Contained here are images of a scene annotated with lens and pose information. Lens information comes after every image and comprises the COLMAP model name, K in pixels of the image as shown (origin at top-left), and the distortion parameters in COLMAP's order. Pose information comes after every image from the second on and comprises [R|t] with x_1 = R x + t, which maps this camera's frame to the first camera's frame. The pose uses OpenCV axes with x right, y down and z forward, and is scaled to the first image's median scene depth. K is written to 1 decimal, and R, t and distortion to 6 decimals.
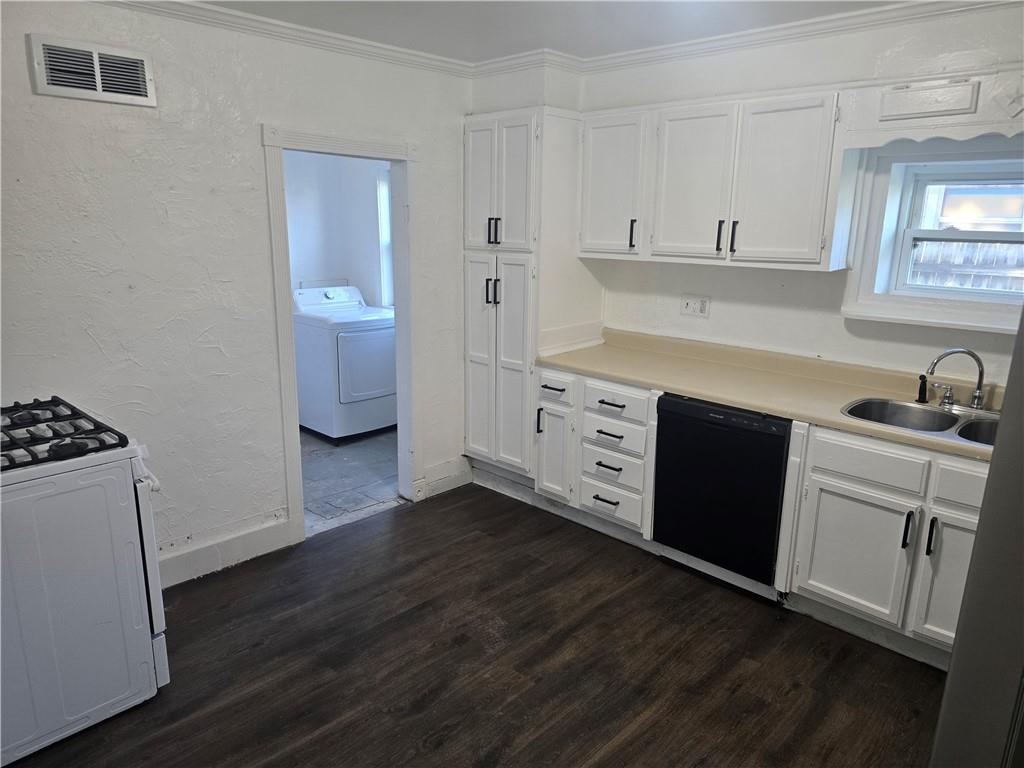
lens RADIAL K [[694.7, 0, 512.0], [0, 694.7, 384.0], [0, 0, 1]] dist [0.003147, 0.002066]
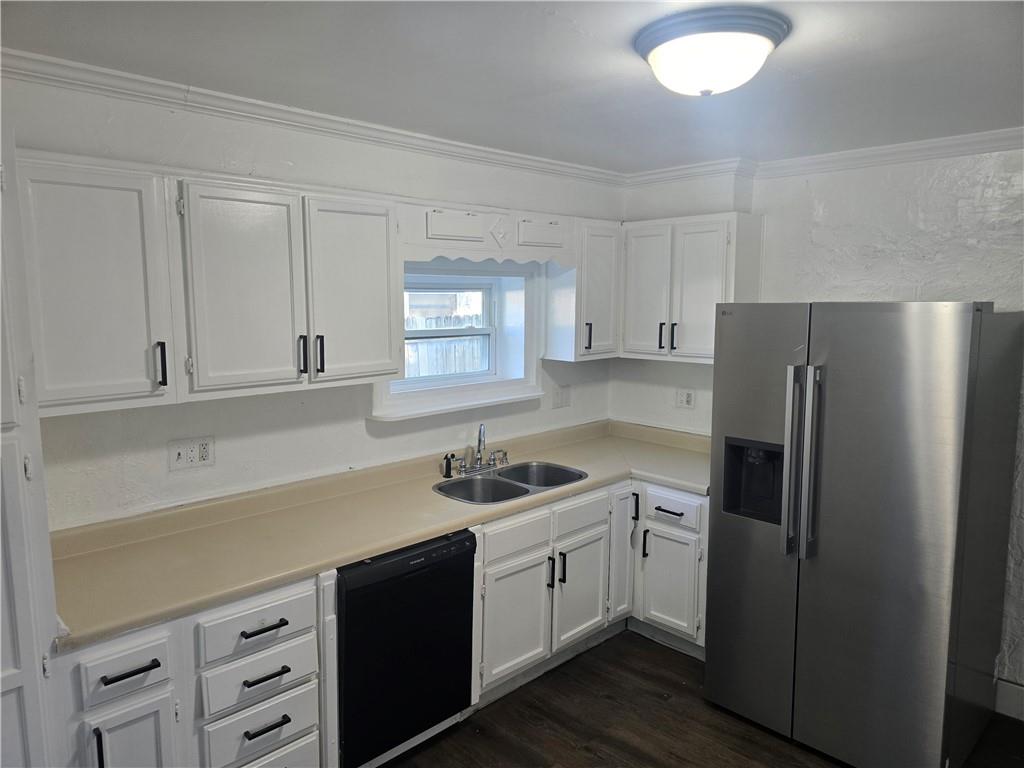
lens RADIAL K [[644.0, 0, 511.1], [0, 644.0, 372.2], [0, 0, 1]] dist [-0.004061, -0.001990]
pose [[0.050696, -0.120548, 0.991412, -0.423700], [0.240038, 0.965061, 0.105069, -0.218124], [-0.969439, 0.232650, 0.077860, 0.734925]]
